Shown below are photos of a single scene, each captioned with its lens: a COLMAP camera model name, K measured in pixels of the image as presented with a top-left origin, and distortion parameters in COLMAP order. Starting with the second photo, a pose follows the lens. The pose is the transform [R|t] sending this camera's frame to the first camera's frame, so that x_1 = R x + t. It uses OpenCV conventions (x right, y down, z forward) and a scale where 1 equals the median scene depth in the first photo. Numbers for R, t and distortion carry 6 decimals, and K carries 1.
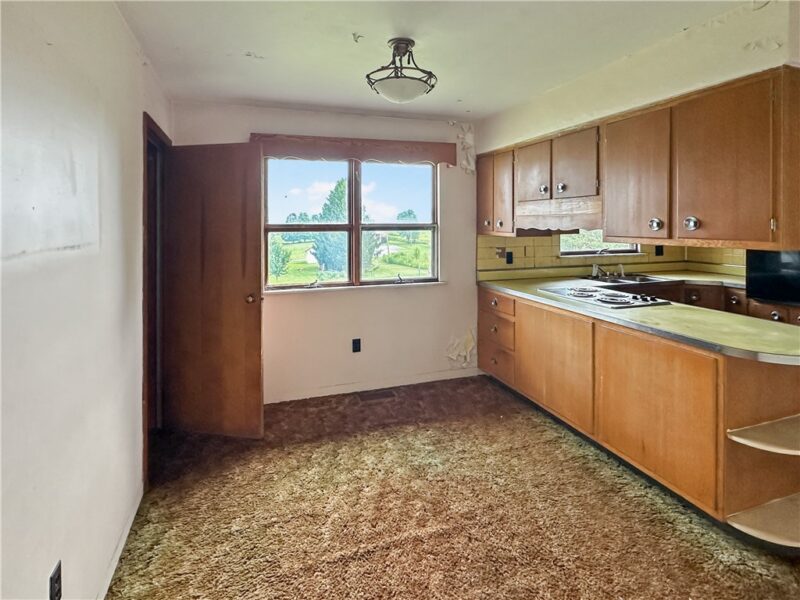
lens RADIAL K [[425.5, 0, 400.0], [0, 425.5, 300.0], [0, 0, 1]] dist [-0.000355, -0.000268]
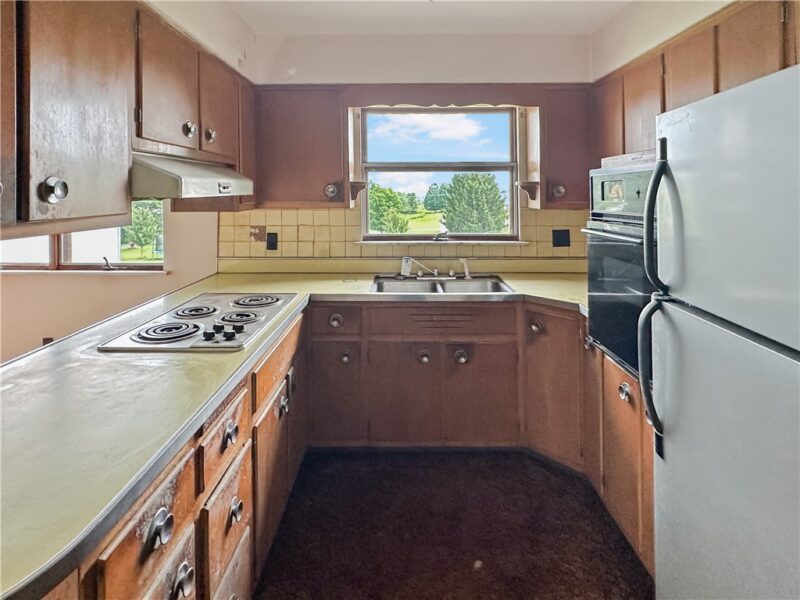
lens RADIAL K [[425.5, 0, 400.0], [0, 425.5, 300.0], [0, 0, 1]] dist [-0.000355, -0.000268]
pose [[0.945234, 0.083817, -0.315449, 0.657060], [-0.062207, 0.995012, 0.077979, -0.067597], [0.320412, -0.054085, 0.945733, 0.381831]]
